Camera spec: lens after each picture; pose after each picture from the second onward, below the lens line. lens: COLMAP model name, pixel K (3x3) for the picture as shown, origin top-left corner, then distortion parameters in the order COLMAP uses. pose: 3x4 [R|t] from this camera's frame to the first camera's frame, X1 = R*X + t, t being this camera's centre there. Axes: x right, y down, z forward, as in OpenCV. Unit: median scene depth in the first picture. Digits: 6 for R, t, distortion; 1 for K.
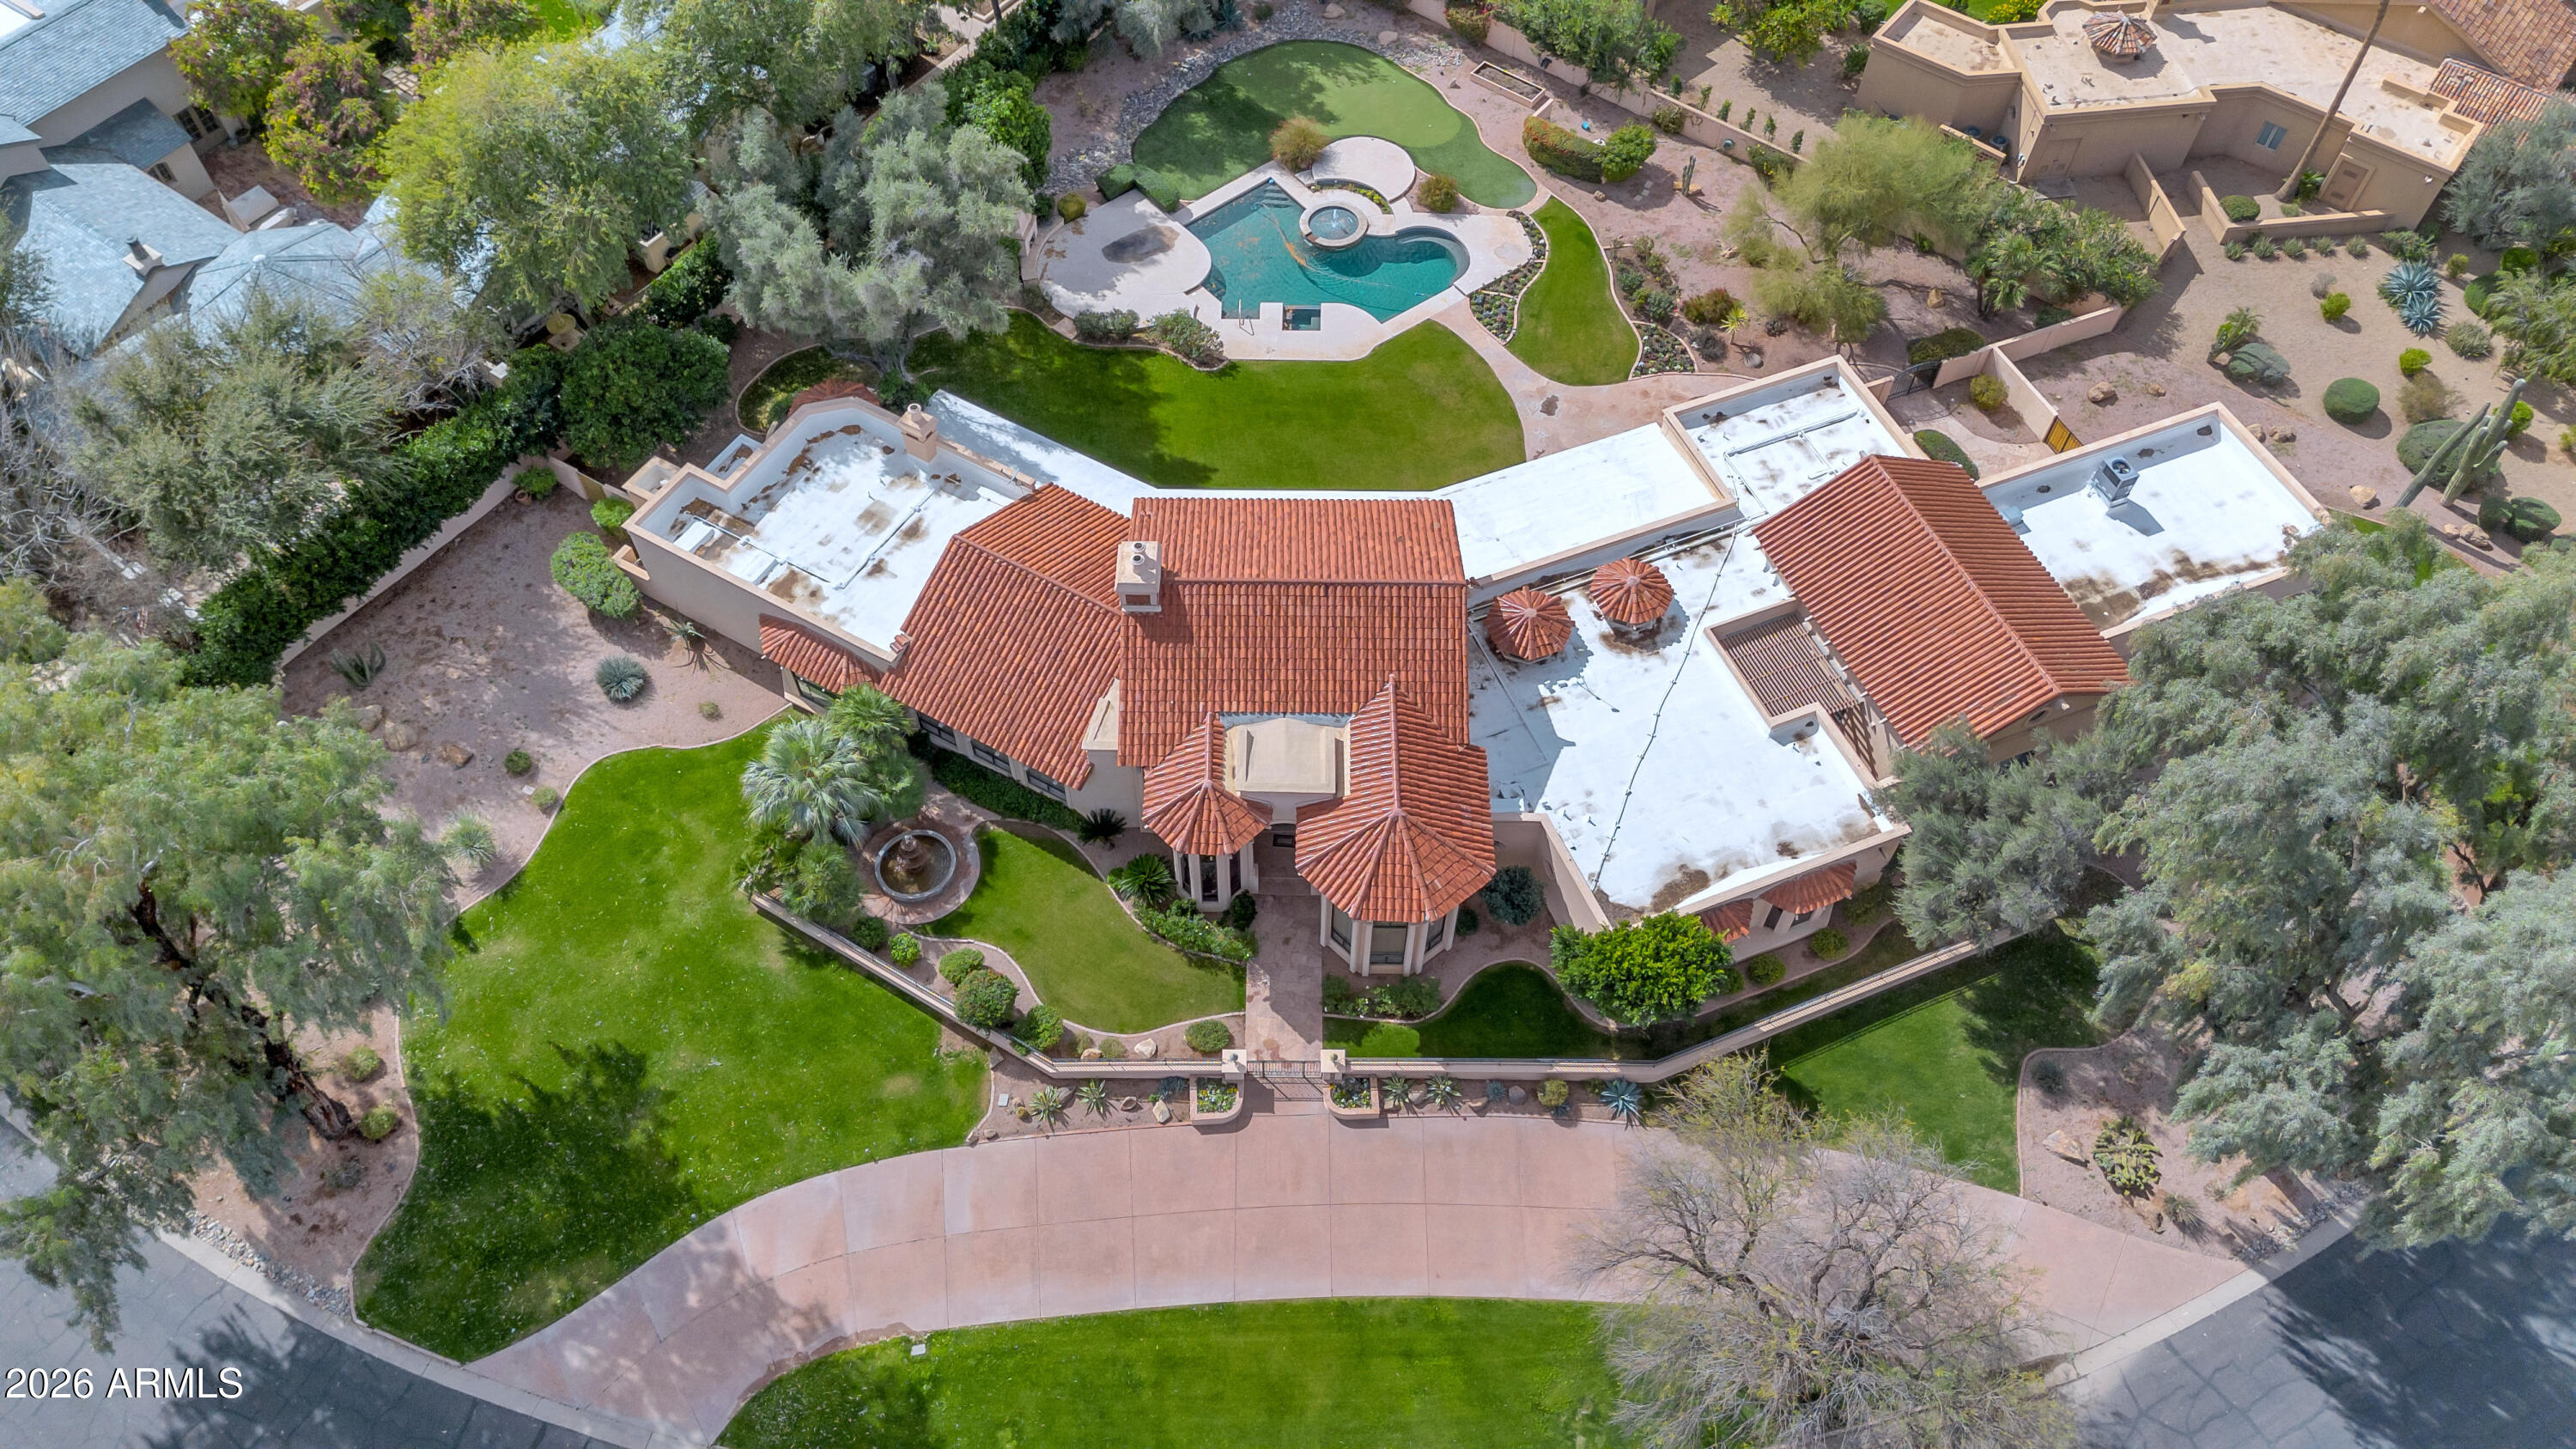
lens RADIAL K [[1816.4, 0, 1288.0], [0, 1816.4, 724.5], [0, 0, 1]] dist [0.083650, -0.122459]
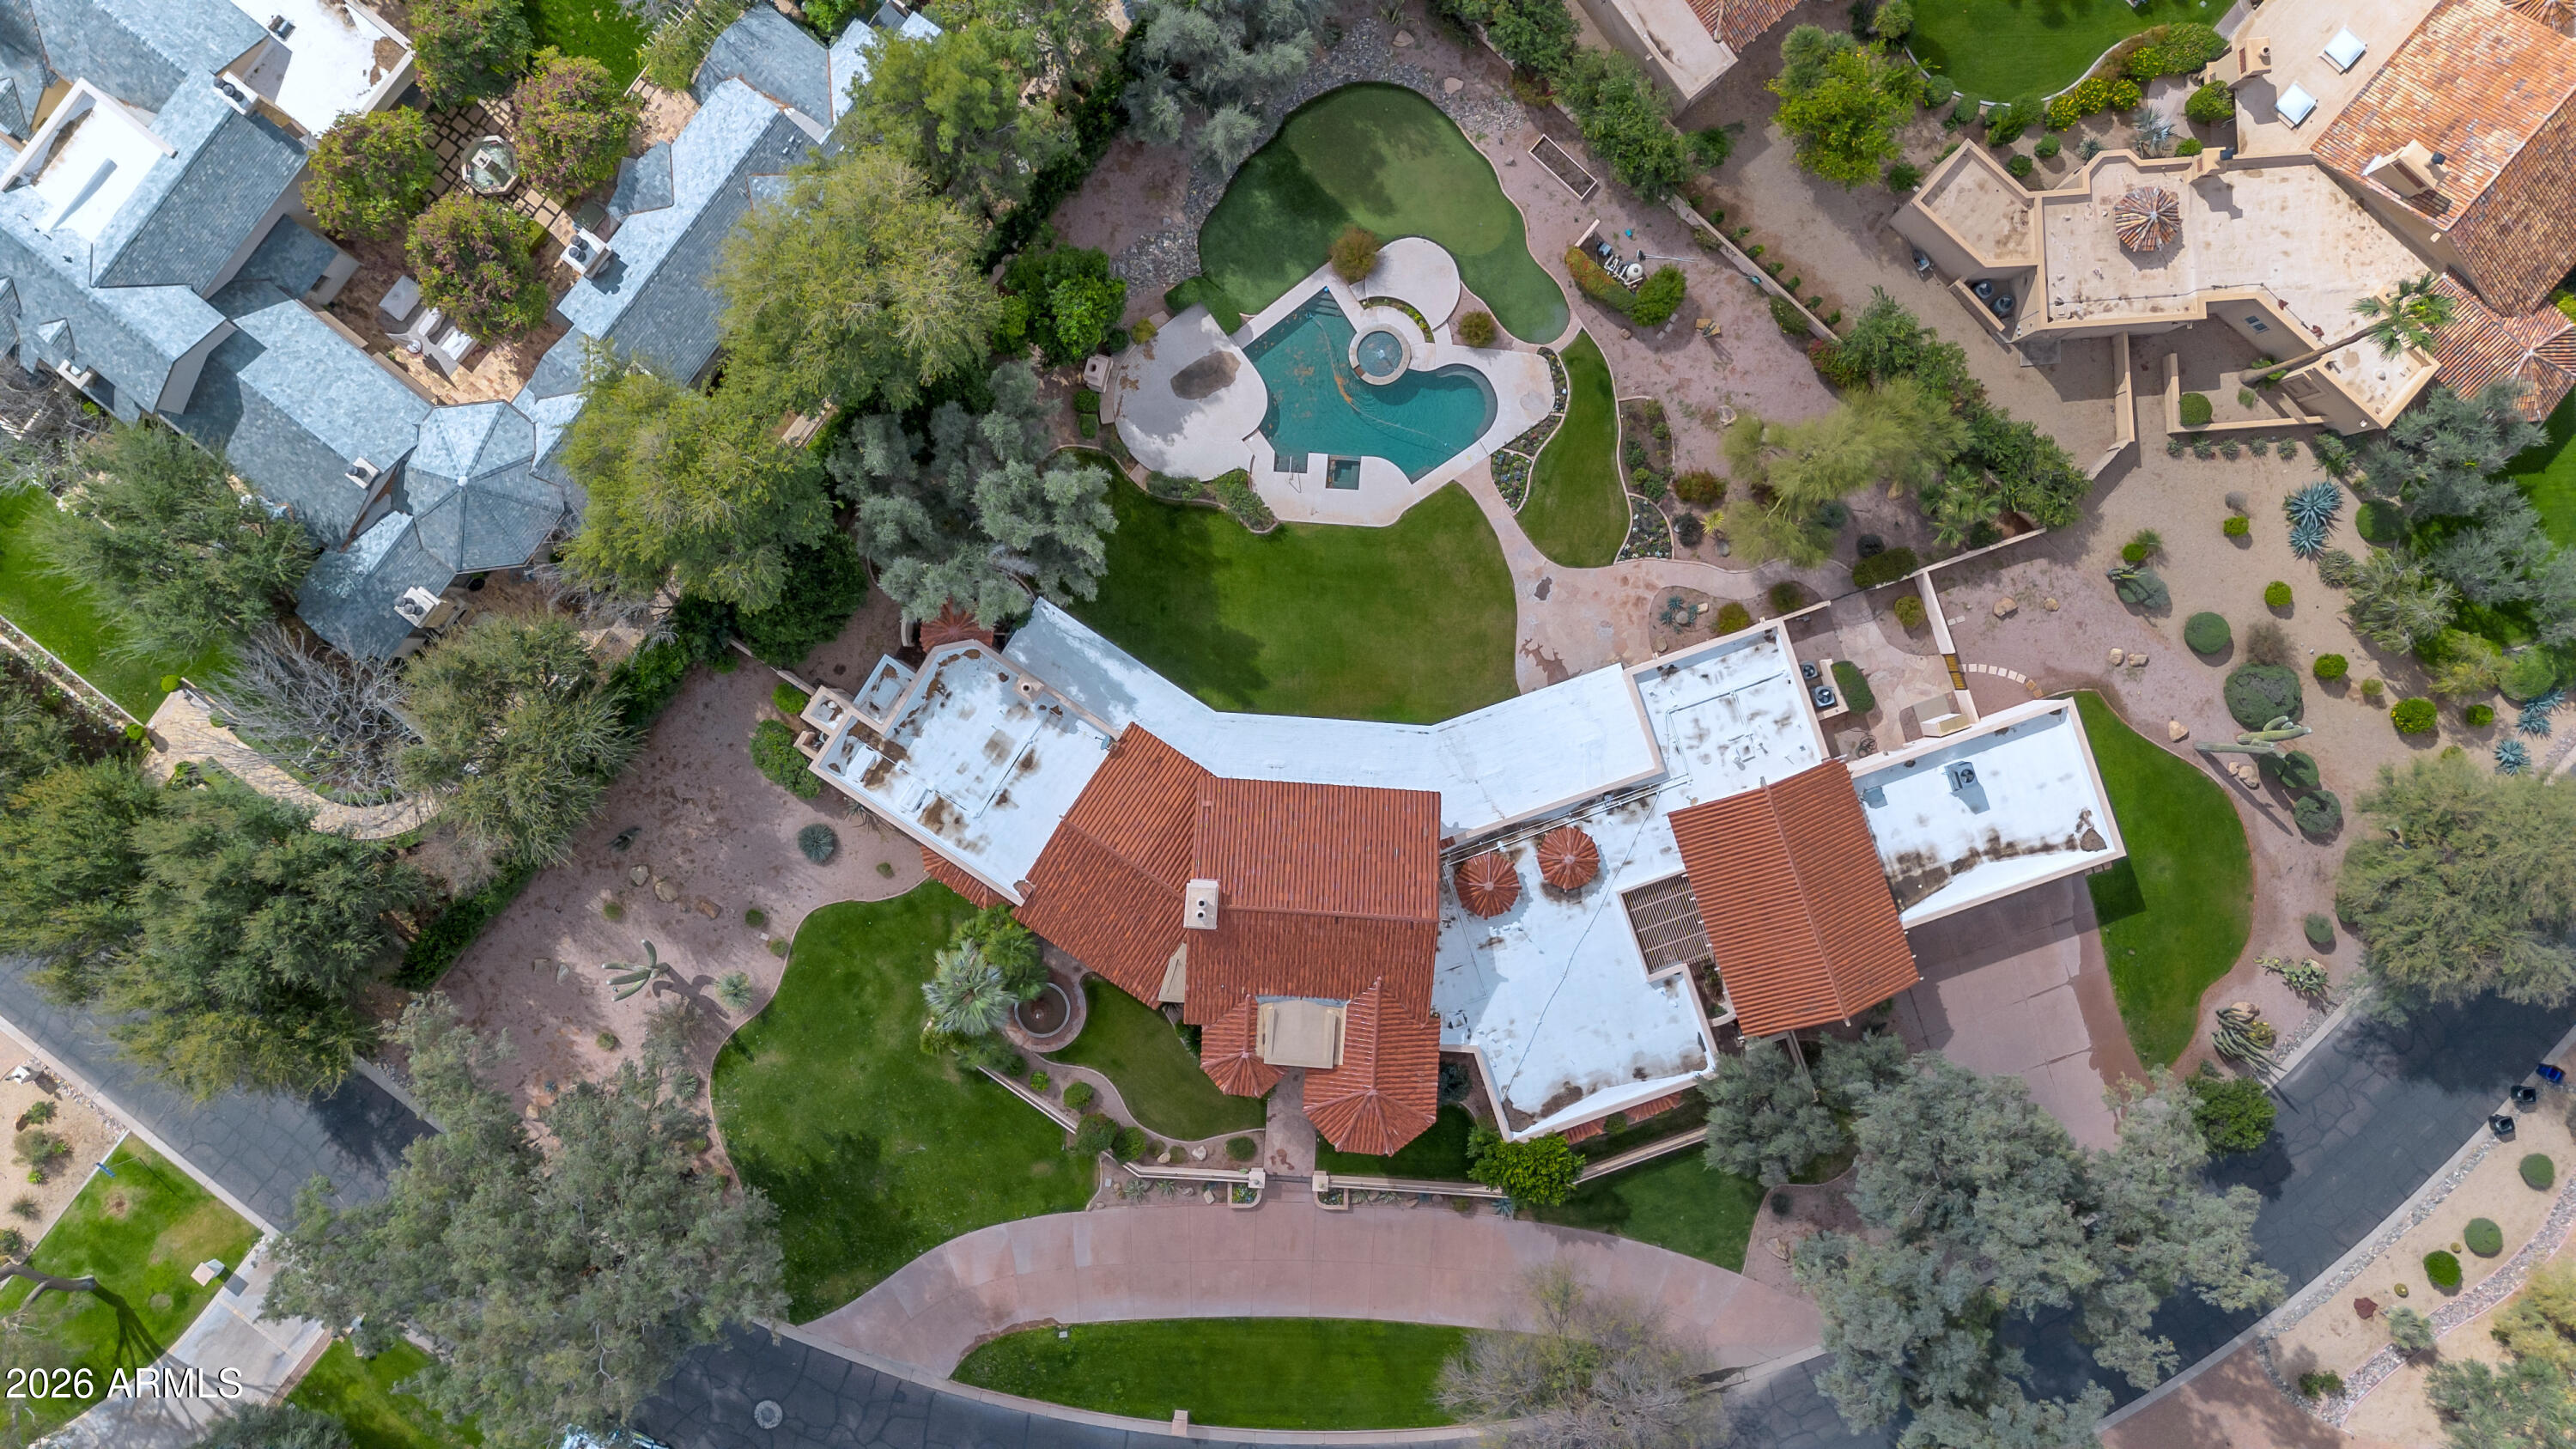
lens RADIAL K [[1816.4, 0, 1288.0], [0, 1816.4, 724.5], [0, 0, 1]] dist [0.083650, -0.122459]
pose [[0.998365, 0.057130, 0.002013, -0.024913], [-0.047853, 0.815949, 0.576140, -0.900424], [0.031273, -0.575294, 0.817349, -0.040194]]
